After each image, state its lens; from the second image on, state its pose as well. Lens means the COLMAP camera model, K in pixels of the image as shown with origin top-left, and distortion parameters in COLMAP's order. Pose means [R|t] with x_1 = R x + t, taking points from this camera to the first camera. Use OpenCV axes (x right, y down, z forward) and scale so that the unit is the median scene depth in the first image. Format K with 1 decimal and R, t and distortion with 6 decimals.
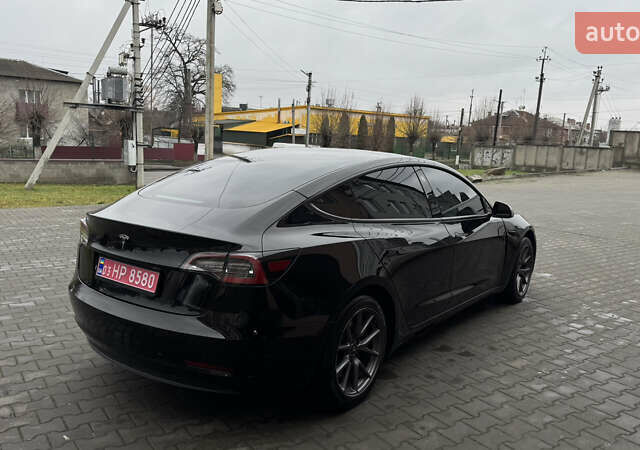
lens RADIAL K [[556.8, 0, 320.0], [0, 556.8, 225.0], [0, 0, 1]] dist [0.149349, -0.270903]
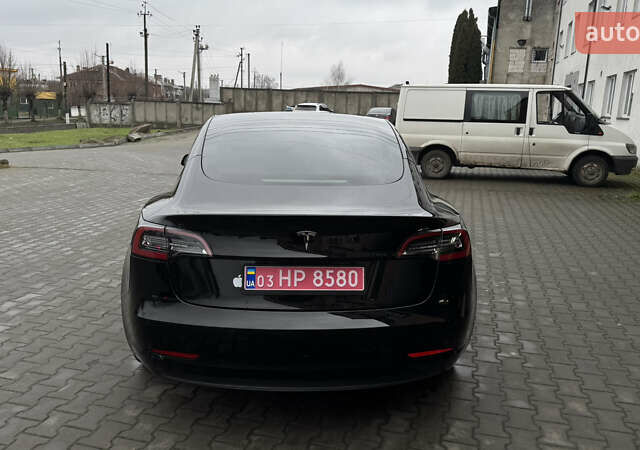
lens RADIAL K [[556.8, 0, 320.0], [0, 556.8, 225.0], [0, 0, 1]] dist [0.149349, -0.270903]
pose [[0.764618, -0.157971, 0.624823, -0.065183], [0.110429, 0.987270, 0.114471, -0.006294], [-0.634952, -0.018528, 0.772329, 0.029187]]
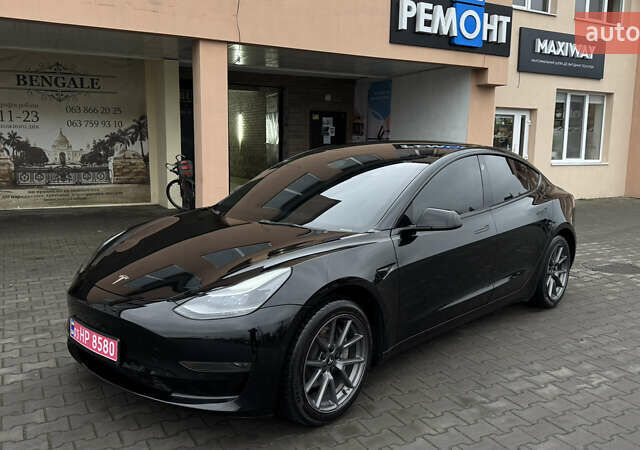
lens RADIAL K [[556.8, 0, 320.0], [0, 556.8, 225.0], [0, 0, 1]] dist [0.149349, -0.270903]
pose [[-0.992362, -0.079296, 0.094496, 0.011180], [-0.046463, 0.949879, 0.309147, -0.036221], [-0.114274, 0.302395, -0.946308, 0.245339]]
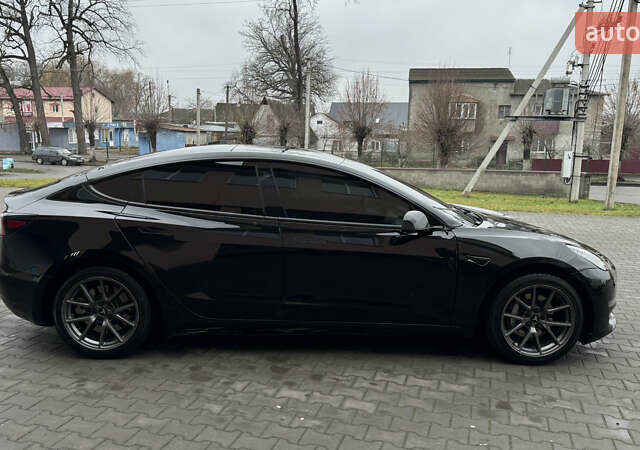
lens RADIAL K [[556.8, 0, 320.0], [0, 556.8, 225.0], [0, 0, 1]] dist [0.149349, -0.270903]
pose [[0.612027, 0.094596, -0.785159, 0.108894], [-0.114655, 0.992944, 0.030257, -0.004035], [0.782481, 0.071504, 0.618555, 0.052785]]
